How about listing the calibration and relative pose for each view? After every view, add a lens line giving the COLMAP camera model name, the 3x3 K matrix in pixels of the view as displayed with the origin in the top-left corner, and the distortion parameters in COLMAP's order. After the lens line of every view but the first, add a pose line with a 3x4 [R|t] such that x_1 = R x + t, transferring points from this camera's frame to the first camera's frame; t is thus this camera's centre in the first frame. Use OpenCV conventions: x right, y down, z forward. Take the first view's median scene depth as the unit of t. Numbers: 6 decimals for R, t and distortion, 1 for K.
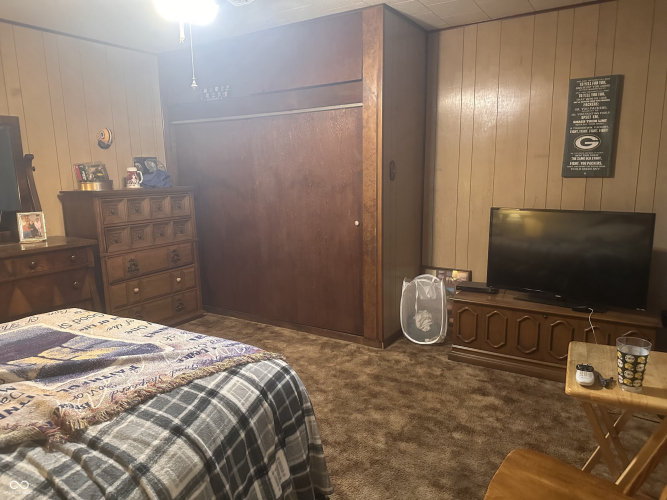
lens RADIAL K [[472.9, 0, 333.9], [0, 472.9, 250.8], [0, 0, 1]] dist [-0.000219, 0.000071]
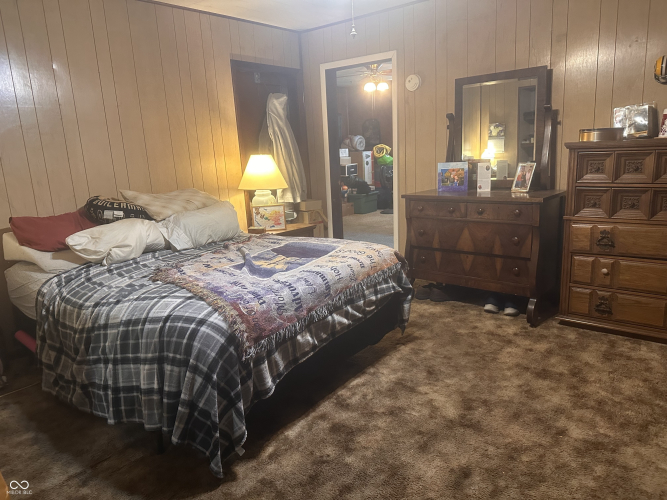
lens RADIAL K [[472.9, 0, 332.7], [0, 472.9, 248.6], [0, 0, 1]] dist [-0.000219, 0.000071]
pose [[-0.118834, 0.234354, -0.964861, 0.860376], [-0.118285, 0.961485, 0.248103, -0.209002], [0.985843, 0.143611, -0.086537, 1.369766]]
